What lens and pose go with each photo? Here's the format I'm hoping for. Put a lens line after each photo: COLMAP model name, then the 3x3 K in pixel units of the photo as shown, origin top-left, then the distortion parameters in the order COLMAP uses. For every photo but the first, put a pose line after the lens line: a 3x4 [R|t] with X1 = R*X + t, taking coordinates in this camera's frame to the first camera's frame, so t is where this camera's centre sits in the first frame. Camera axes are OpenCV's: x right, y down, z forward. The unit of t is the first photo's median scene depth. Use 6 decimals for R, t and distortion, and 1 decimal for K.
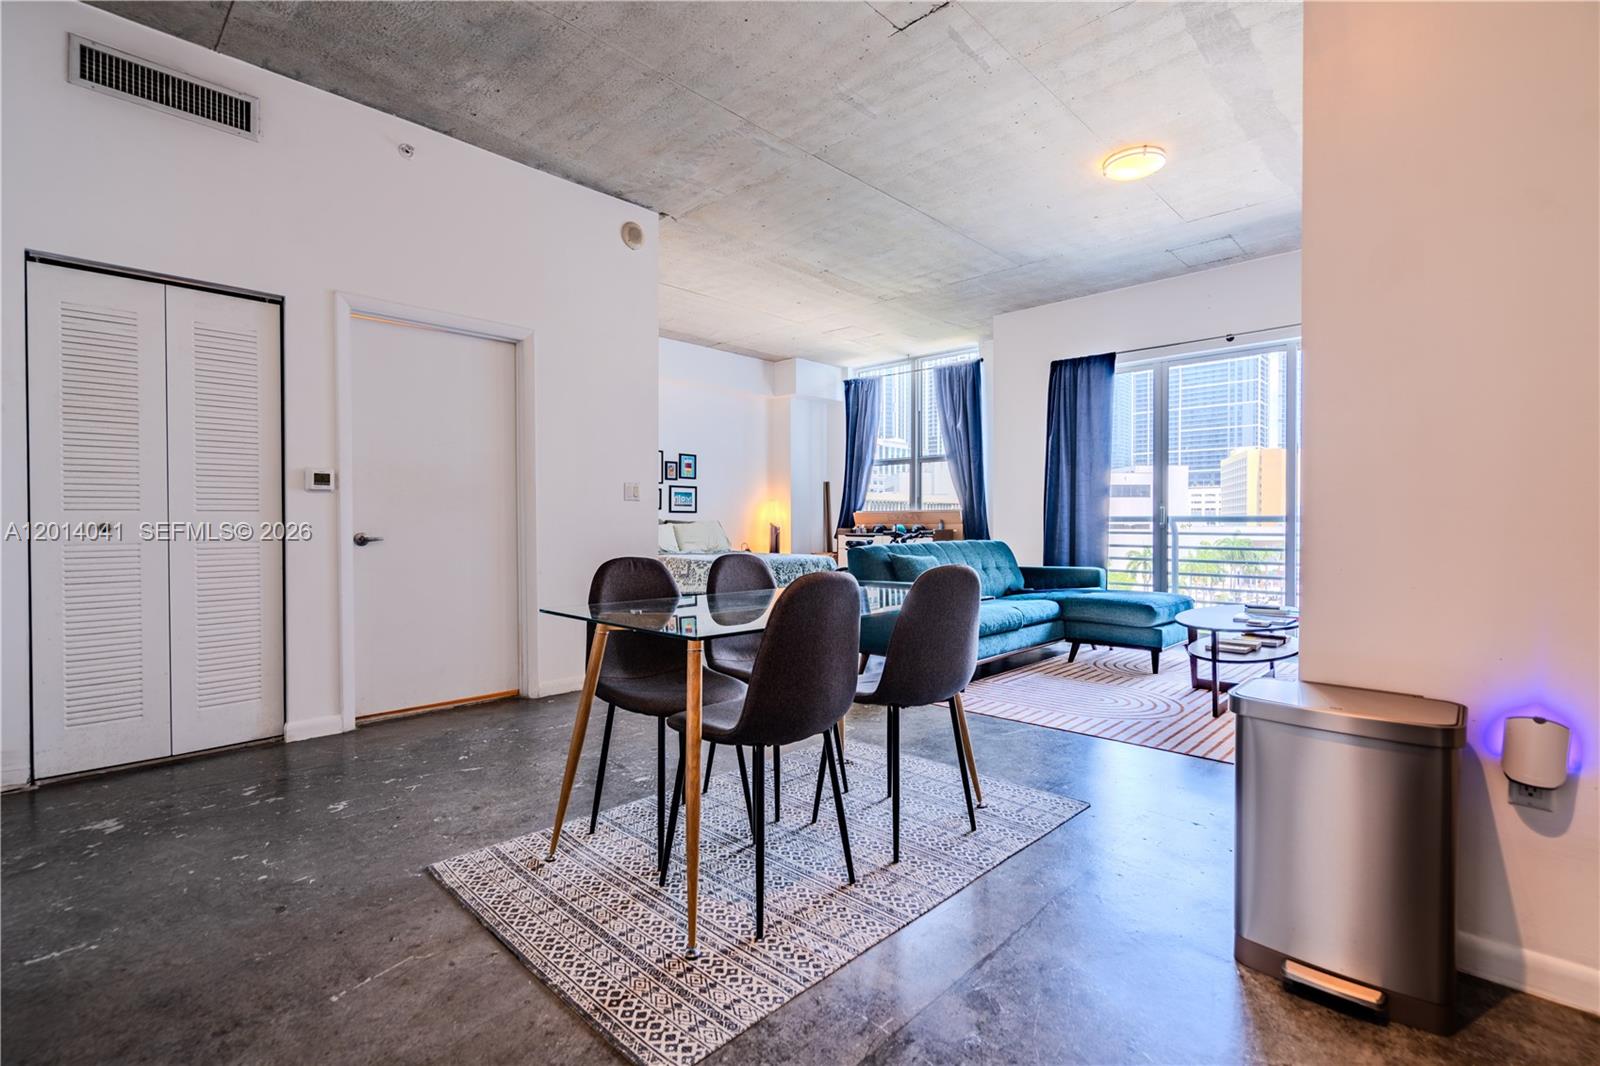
lens RADIAL K [[731.6, 0, 810.5], [0, 731.6, 528.1], [0, 0, 1]] dist [-0.011771, 0.005549]
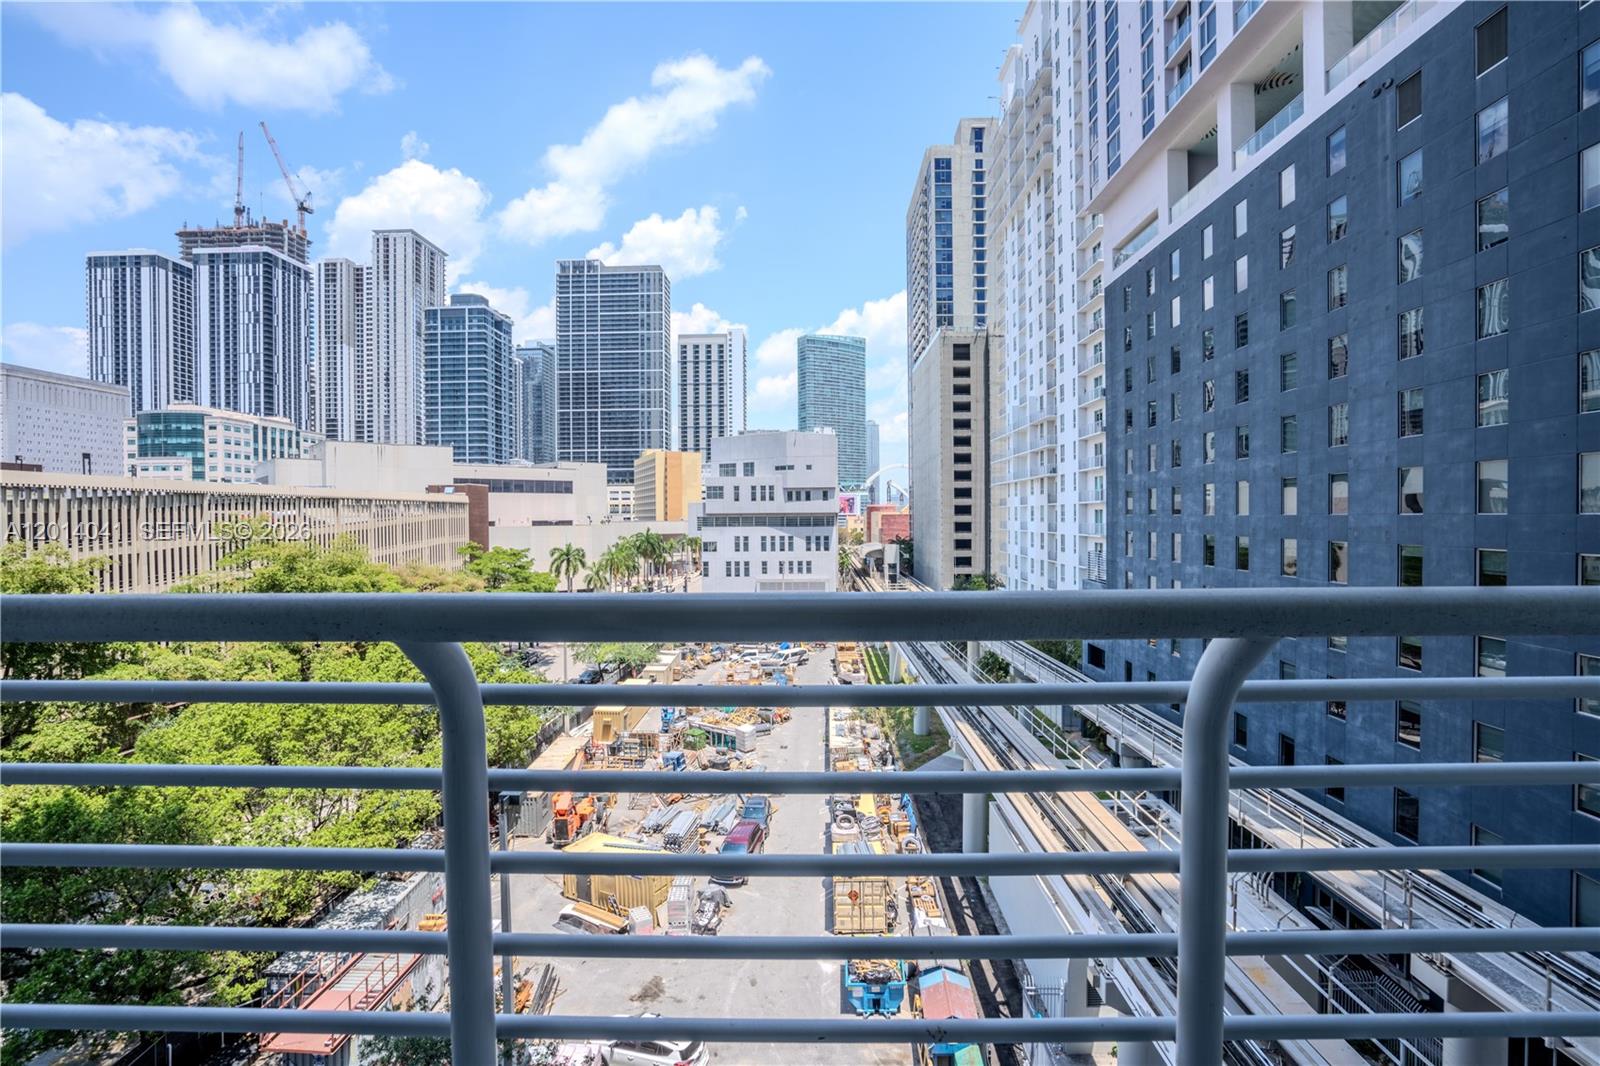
lens RADIAL K [[731.6, 0, 802.5], [0, 731.6, 522.6], [0, 0, 1]] dist [-0.011771, 0.005549]
pose [[0.739865, -0.012255, 0.672644, 0.475831], [0.013169, 0.999906, 0.003732, -0.036725], [-0.672627, 0.006097, 0.739957, 0.875775]]
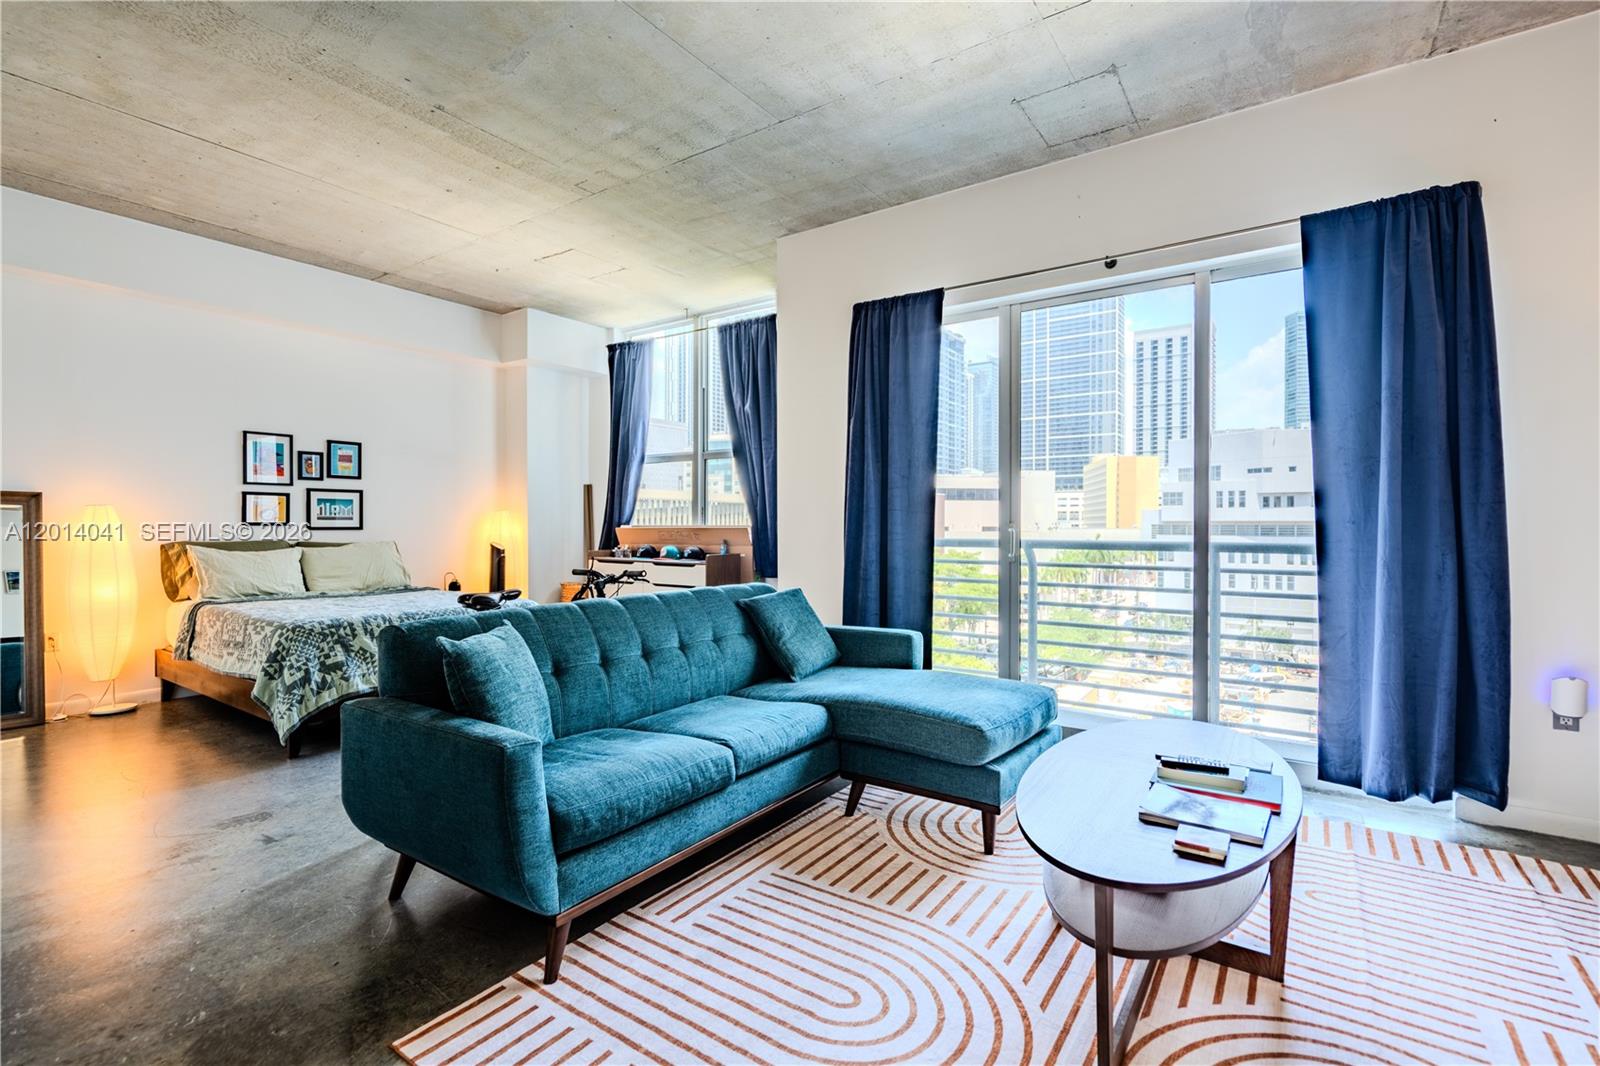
lens RADIAL K [[731.6, 0, 808.9], [0, 731.6, 531.3], [0, 0, 1]] dist [-0.011771, 0.005549]
pose [[0.988291, -0.000609, 0.152581, 0.190522], [0.000299, 0.999998, 0.002056, -0.026302], [-0.152582, -0.001986, 0.988289, 0.359368]]
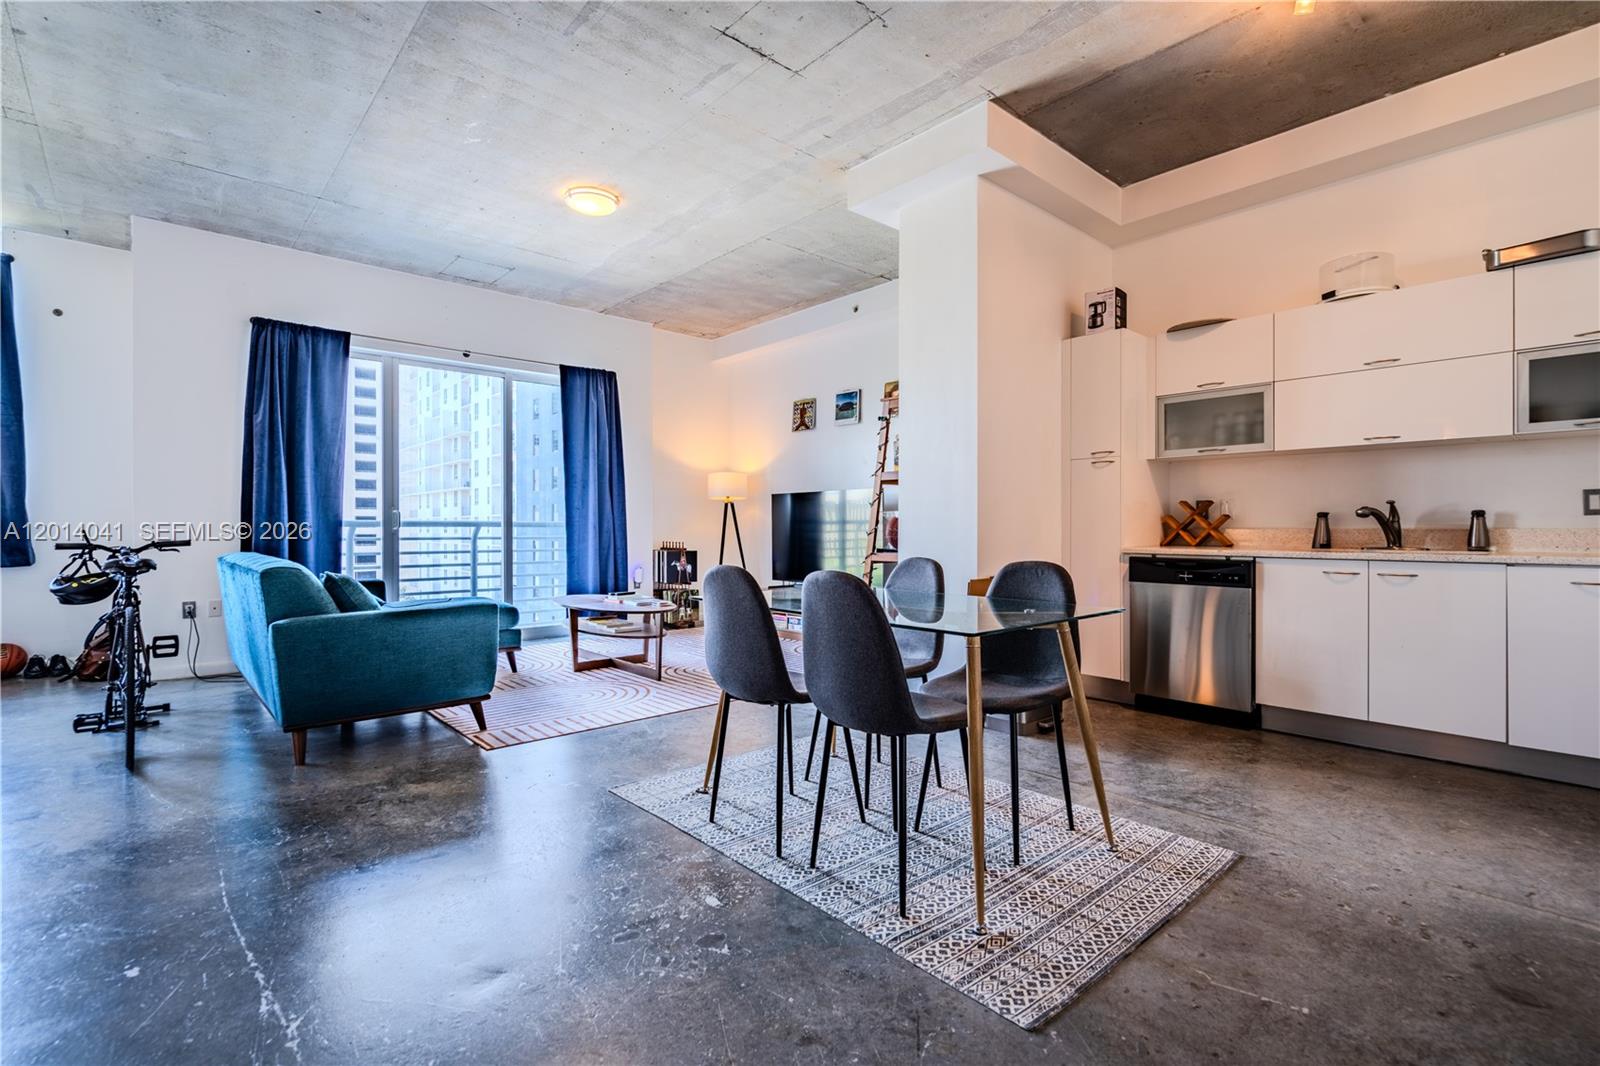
lens RADIAL K [[731.6, 0, 802.3], [0, 731.6, 531.9], [0, 0, 1]] dist [-0.011771, 0.005549]
pose [[0.073675, -0.006517, 0.997261, -0.391861], [0.008334, 0.999948, 0.005919, -0.002572], [-0.997248, 0.007875, 0.073725, 0.373238]]
